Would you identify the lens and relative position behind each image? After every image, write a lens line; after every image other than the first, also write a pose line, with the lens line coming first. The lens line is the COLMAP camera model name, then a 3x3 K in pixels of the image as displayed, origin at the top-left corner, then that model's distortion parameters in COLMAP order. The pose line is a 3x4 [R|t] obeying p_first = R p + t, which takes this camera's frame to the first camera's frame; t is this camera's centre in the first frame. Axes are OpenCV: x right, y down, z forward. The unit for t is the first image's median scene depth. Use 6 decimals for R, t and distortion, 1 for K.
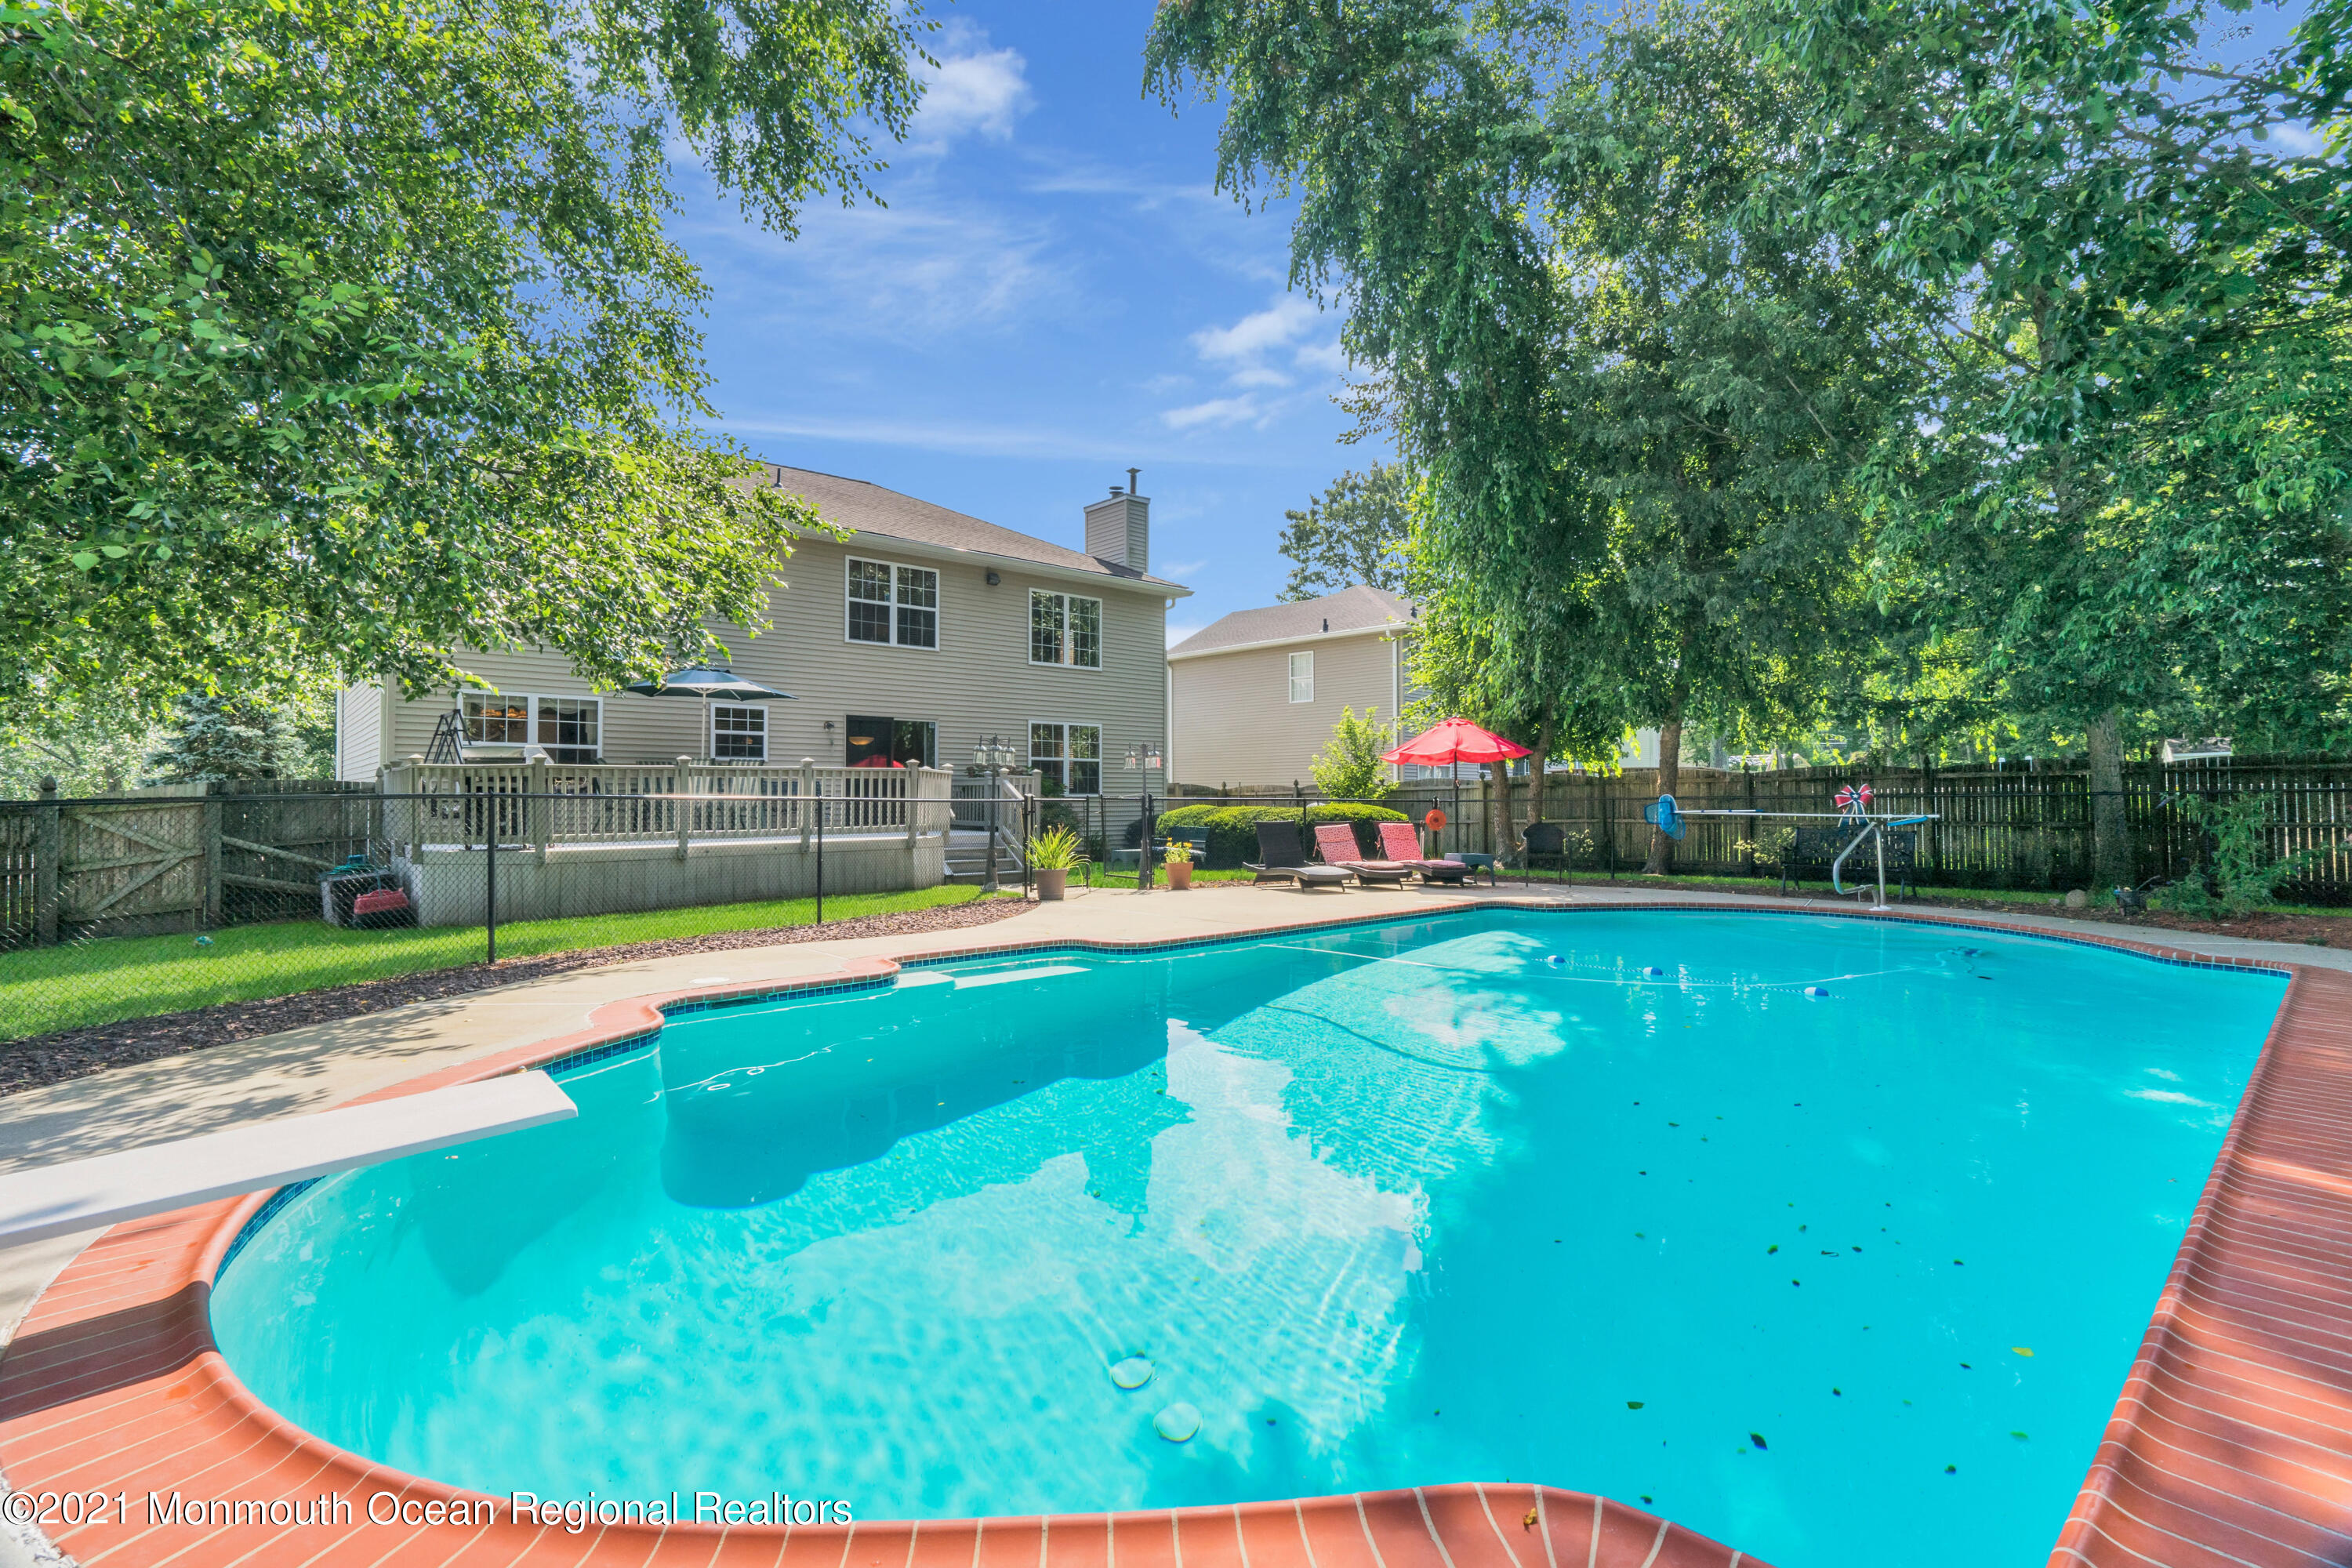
lens RADIAL K [[1053.8, 0, 1169.2], [0, 1053.8, 780.2], [0, 0, 1]] dist [-0.003851, 0.001142]
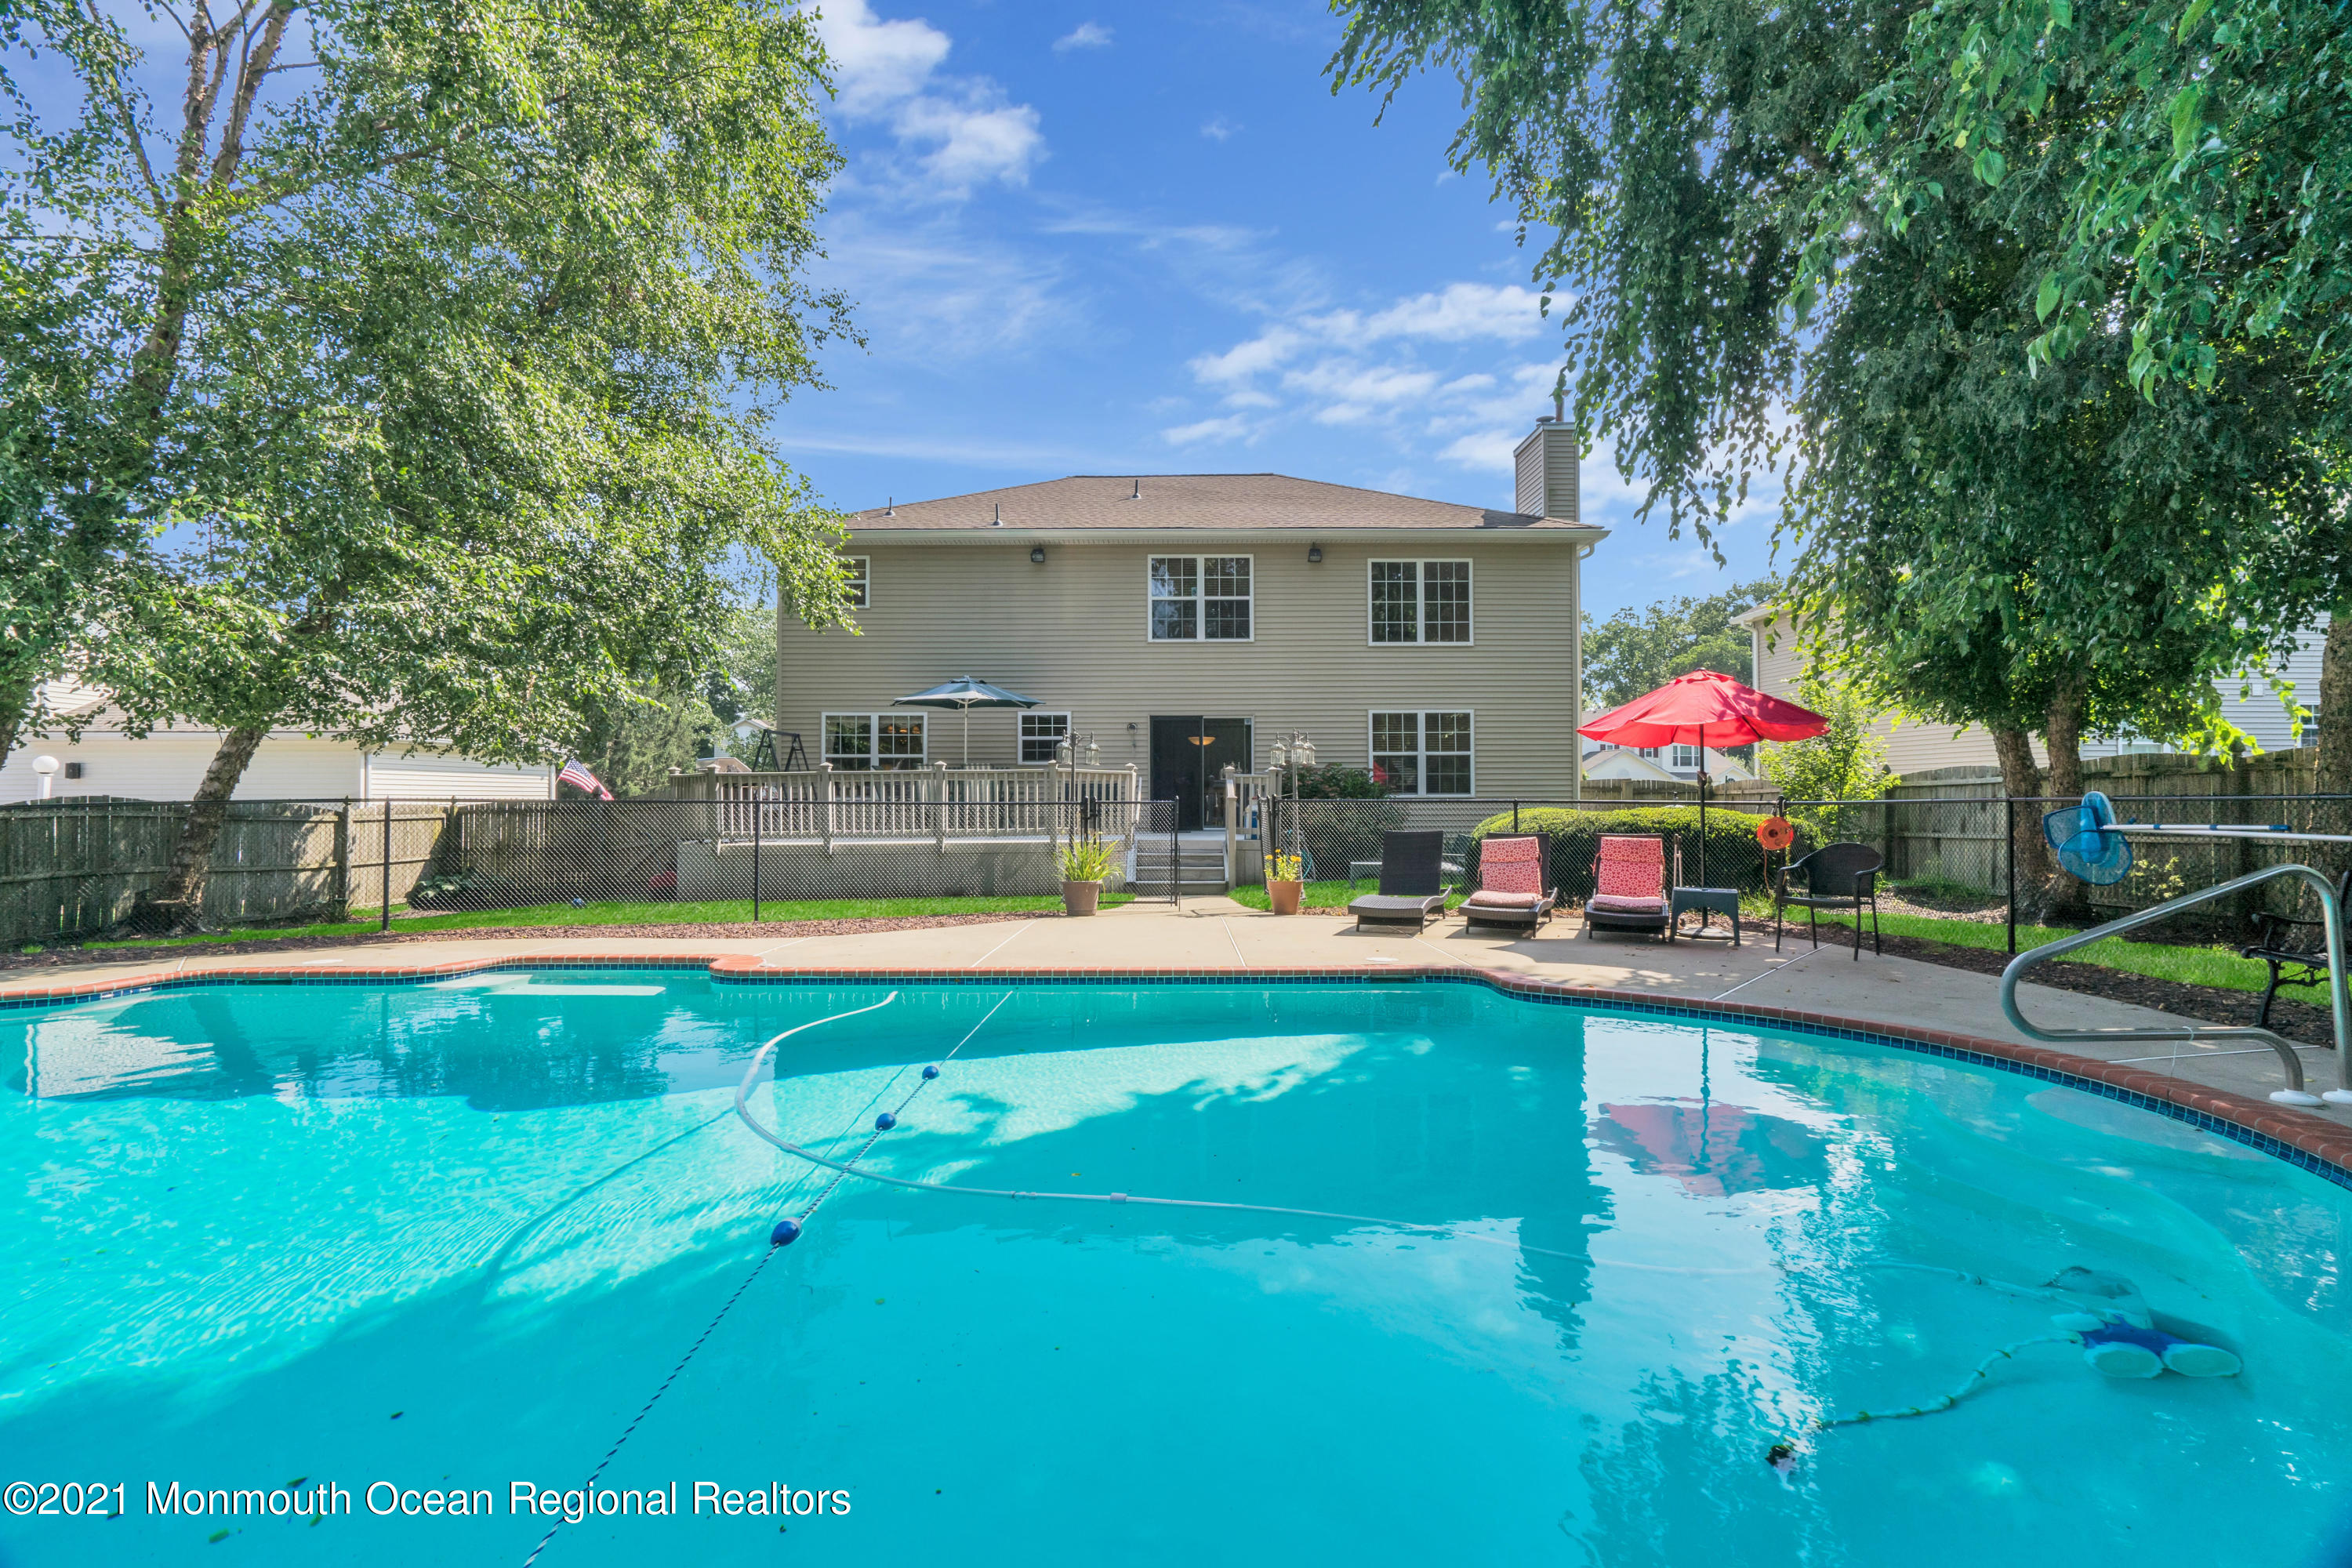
lens RADIAL K [[1053.8, 0, 1174.9], [0, 1053.8, 796.7], [0, 0, 1]] dist [-0.003851, 0.001142]
pose [[0.759717, -0.002240, -0.650249, 0.343568], [0.010947, 0.999896, 0.009345, 0.004695], [0.650161, -0.014218, 0.759663, 0.254061]]
